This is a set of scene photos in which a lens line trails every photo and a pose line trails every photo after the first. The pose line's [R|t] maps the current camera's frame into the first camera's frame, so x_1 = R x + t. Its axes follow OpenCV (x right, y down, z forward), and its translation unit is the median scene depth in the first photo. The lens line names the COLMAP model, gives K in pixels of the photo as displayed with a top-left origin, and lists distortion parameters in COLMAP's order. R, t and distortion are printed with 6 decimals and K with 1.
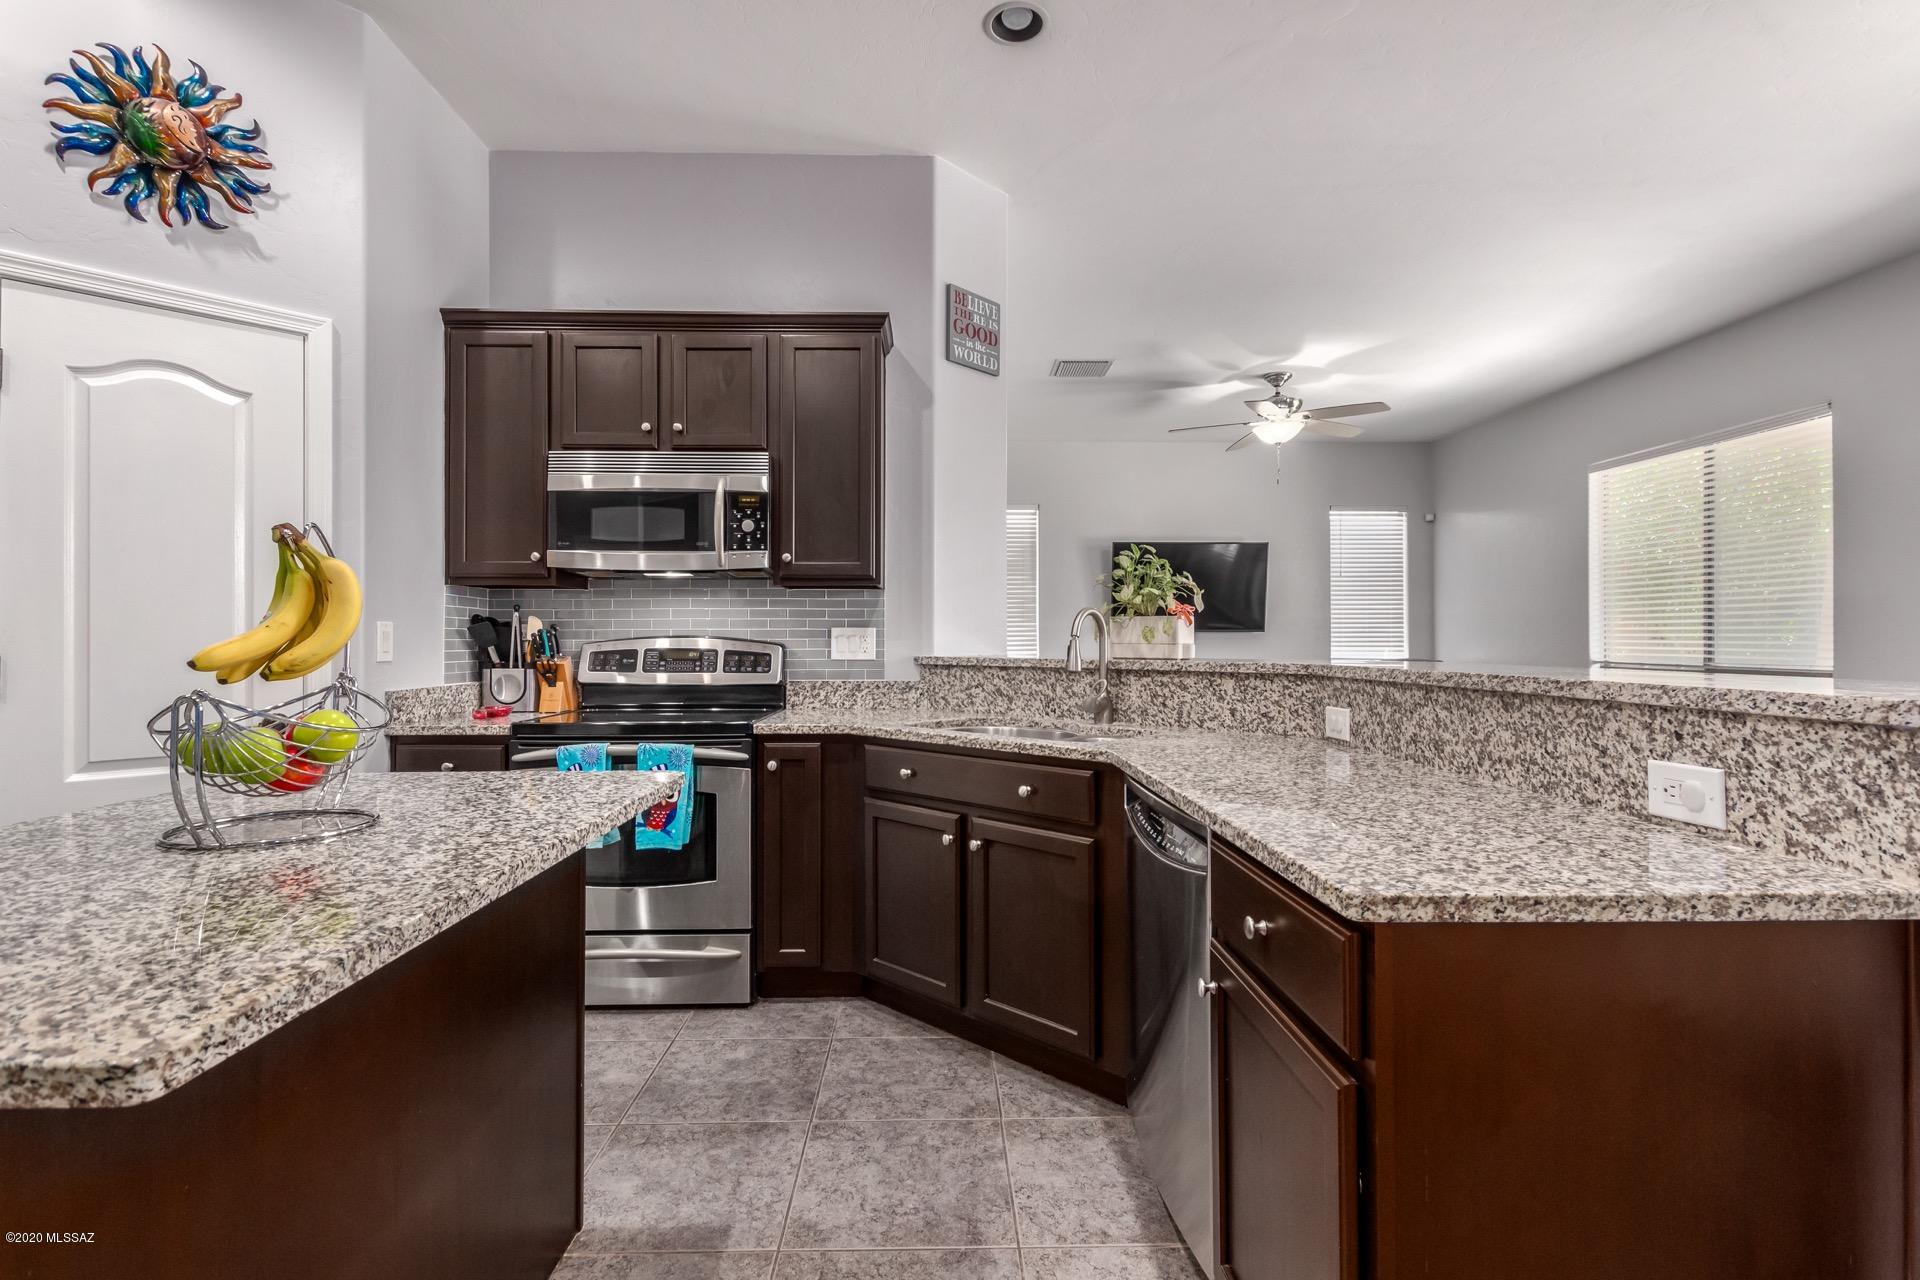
lens RADIAL K [[917.7, 0, 934.9], [0, 917.7, 617.2], [0, 0, 1]] dist [0.002287, 0.000629]
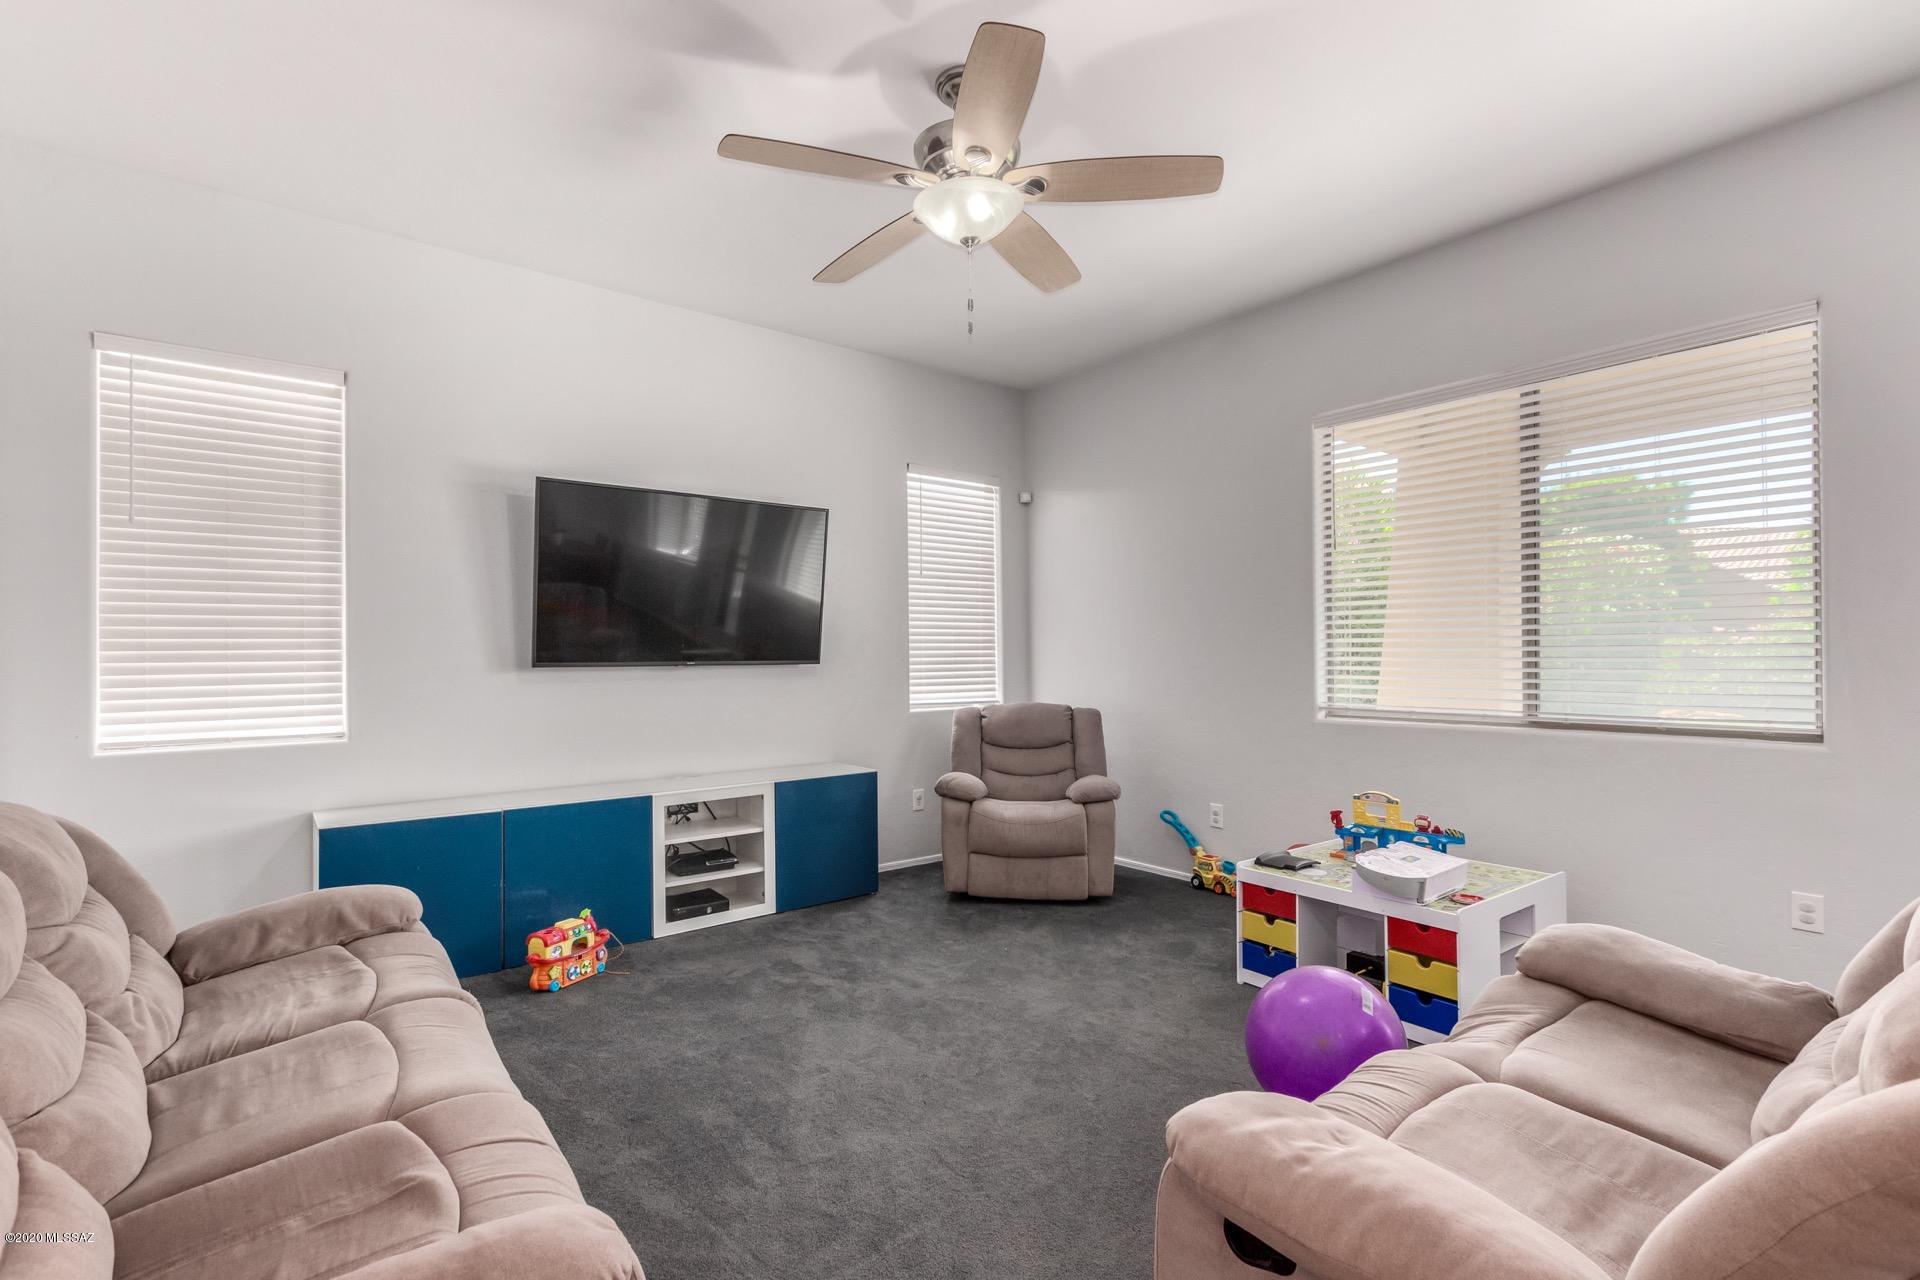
lens RADIAL K [[885.1, 0, 960.0], [0, 885.1, 640.0], [0, 0, 1]] dist [0.002823, 0.000420]
pose [[0.789005, 0.004934, 0.614367, 0.217218], [-0.006762, 0.999977, 0.000654, -0.000521], [-0.614350, -0.004670, 0.789020, 1.277377]]
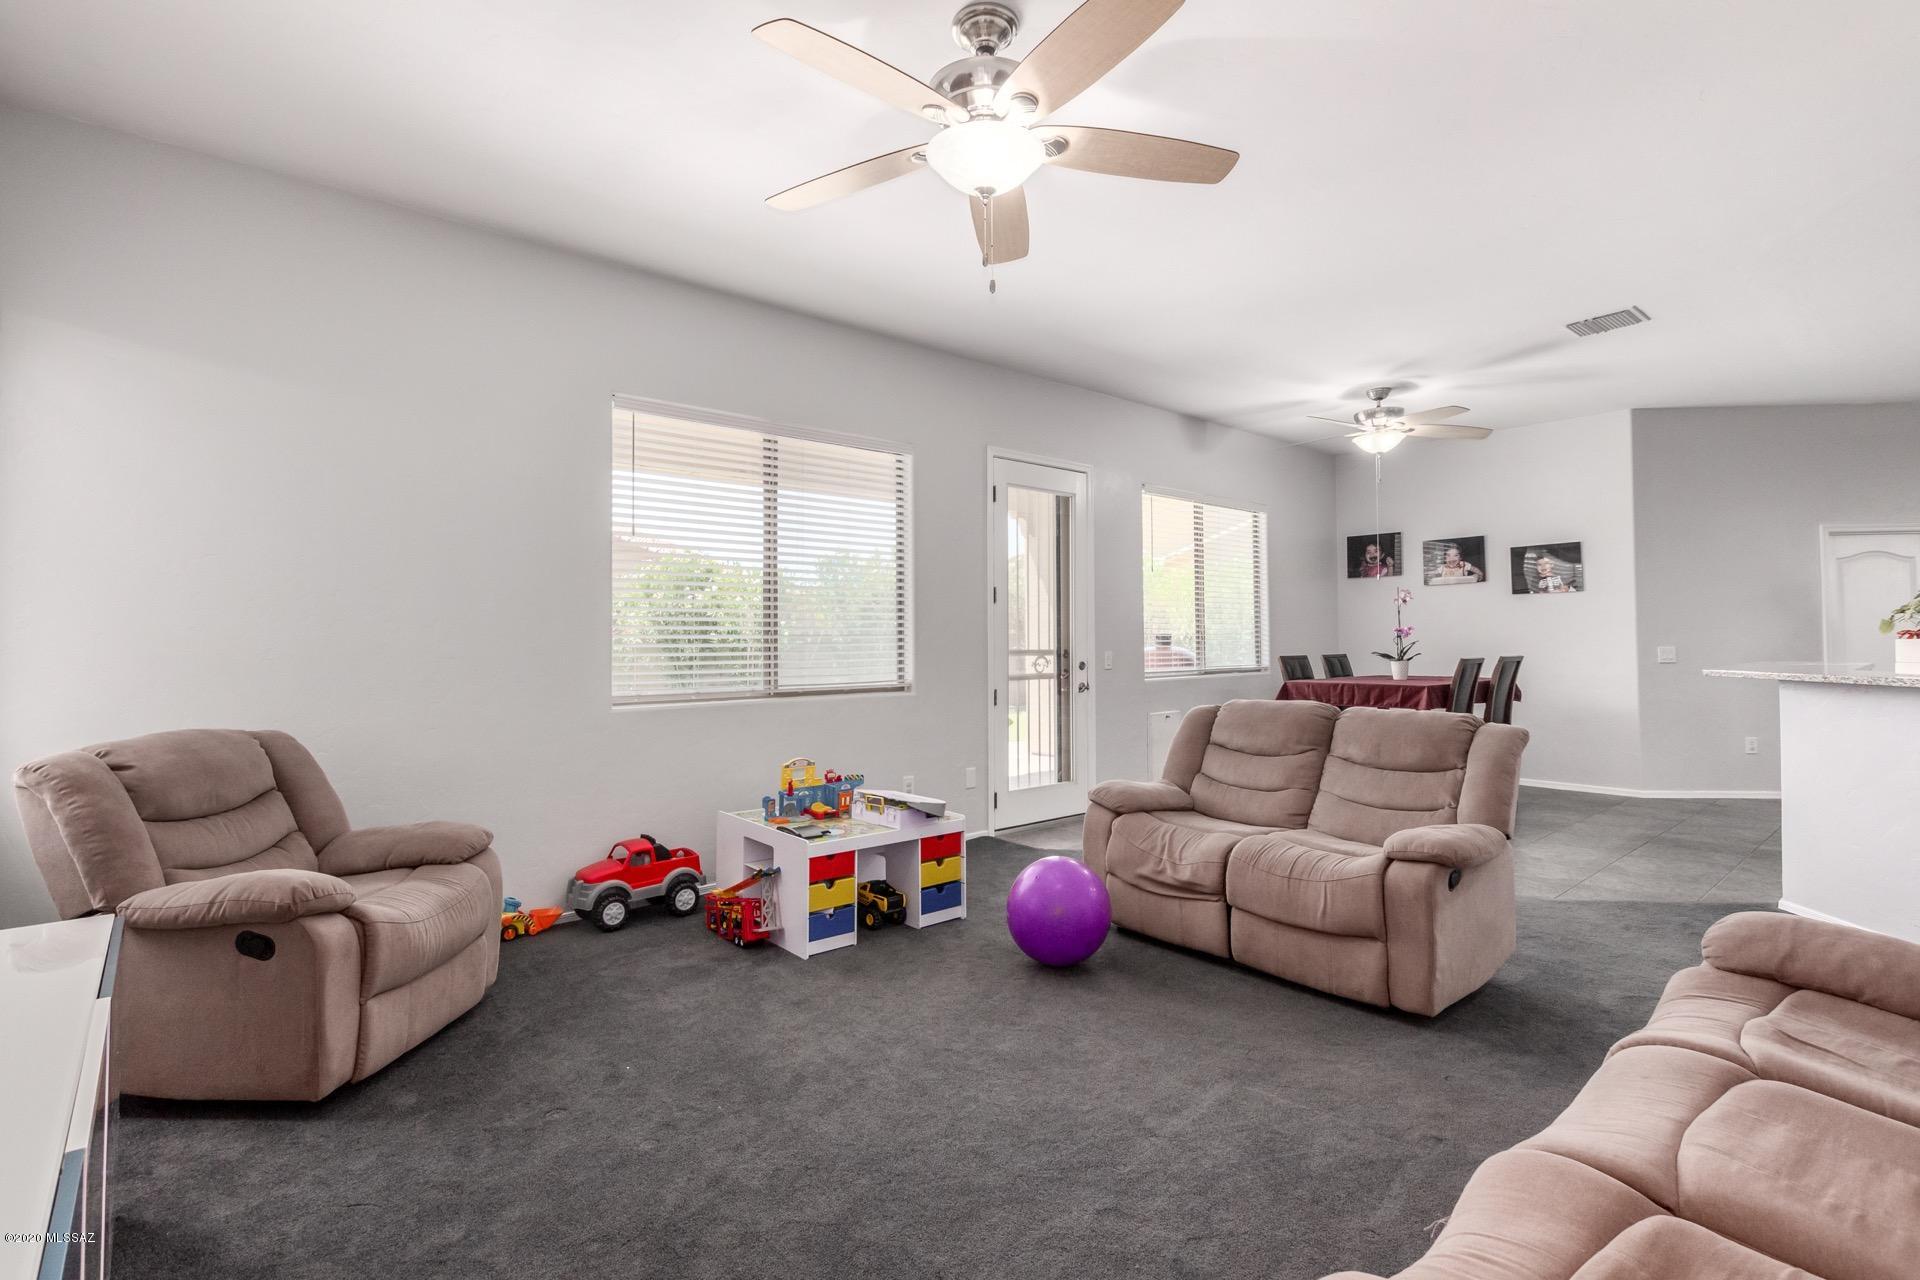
lens RADIAL K [[878.5, 0, 946.9], [0, 878.5, 614.8], [0, 0, 1]] dist [-0.000786, -0.000300]
pose [[-0.632043, 0.023016, 0.774592, 0.176547], [-0.013250, 0.999092, -0.040498, 0.023934], [-0.774820, -0.035860, -0.631164, 2.378493]]
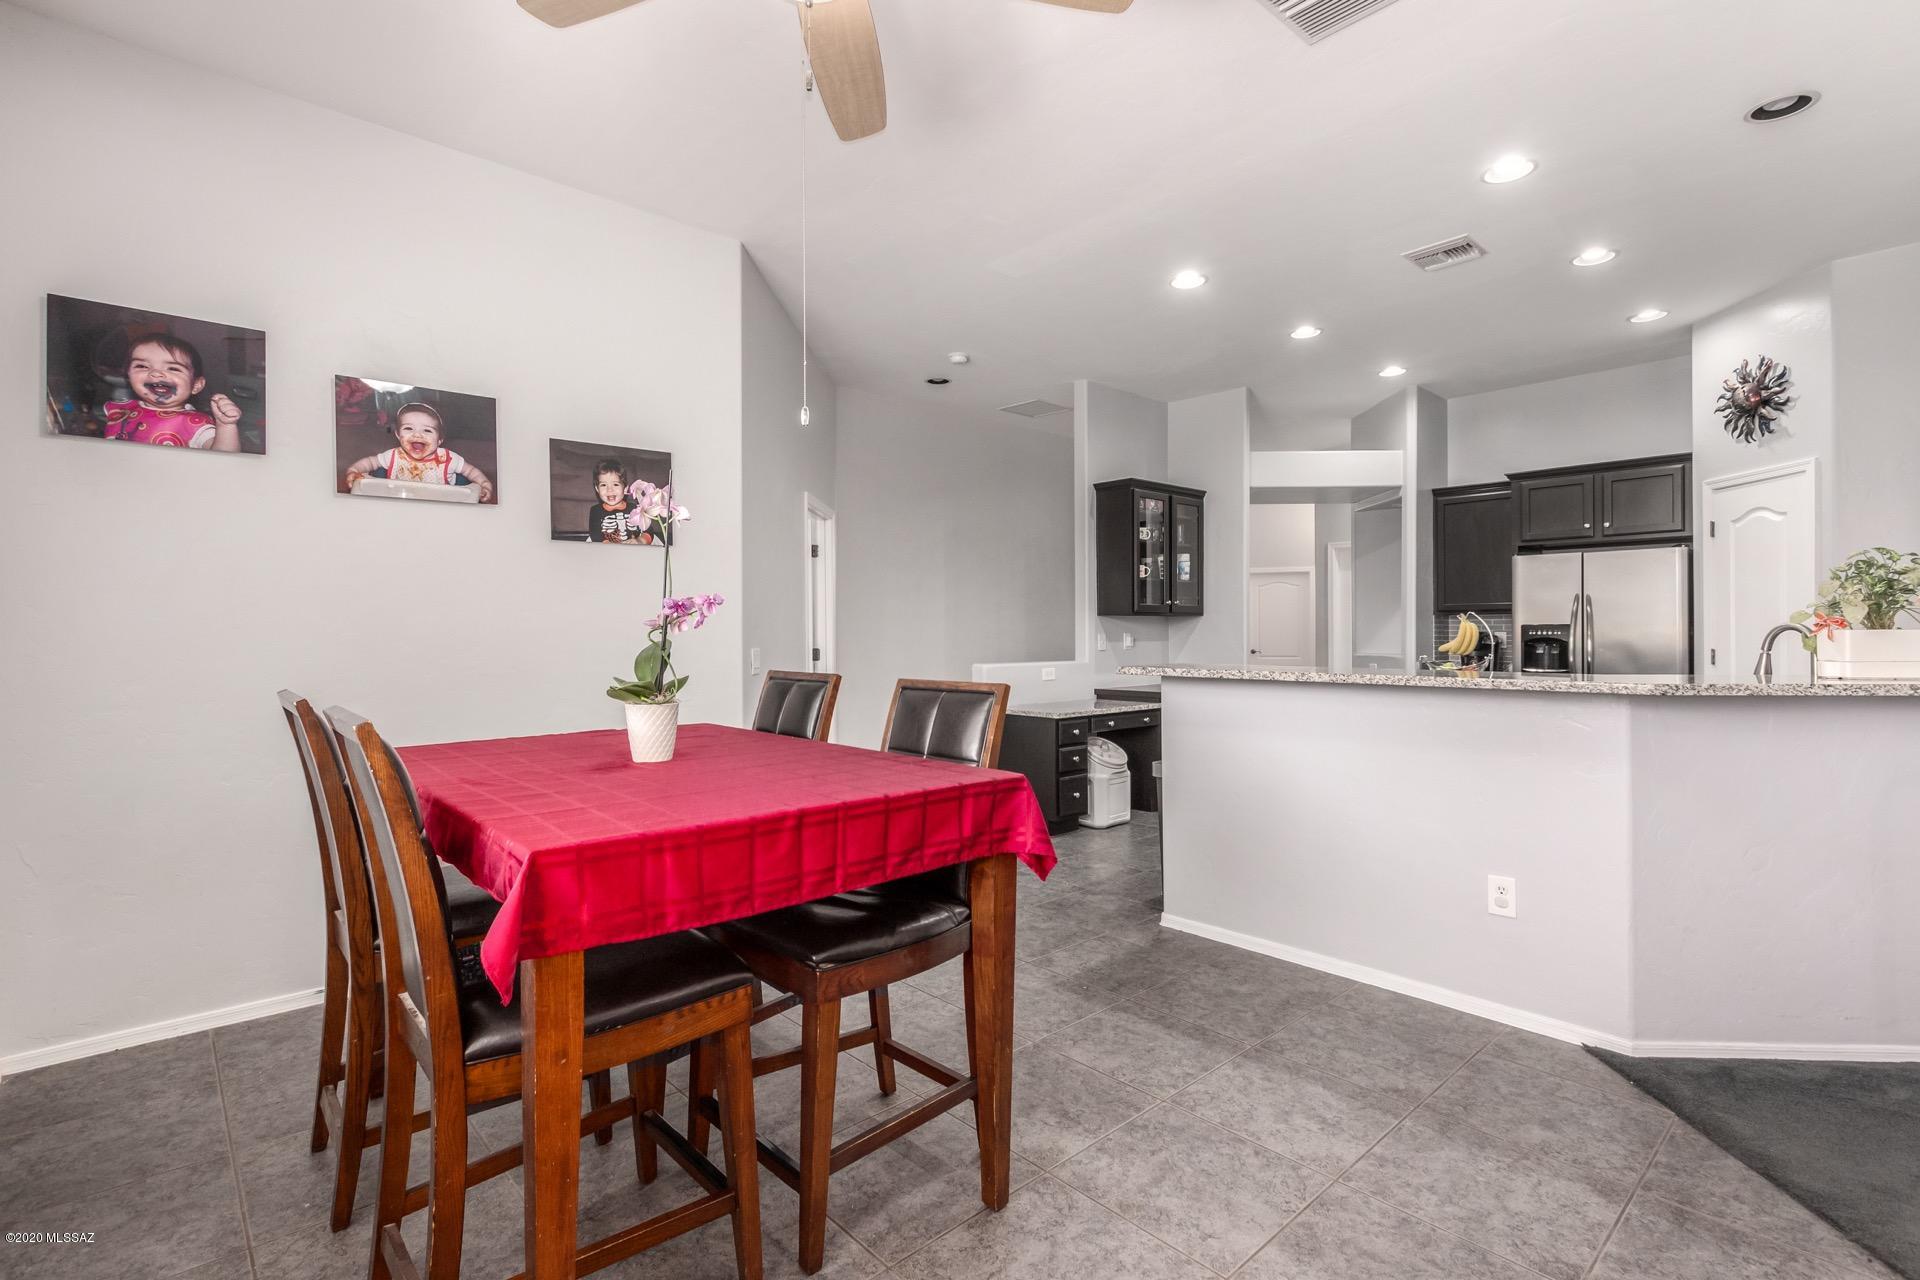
lens RADIAL K [[885.1, 0, 960.0], [0, 885.1, 640.0], [0, 0, 1]] dist [0.002823, 0.000420]
pose [[-0.753381, 0.006821, -0.657549, 1.325232], [0.019005, 0.999754, -0.011404, 0.003431], [0.657310, -0.021089, -0.753325, 0.967742]]
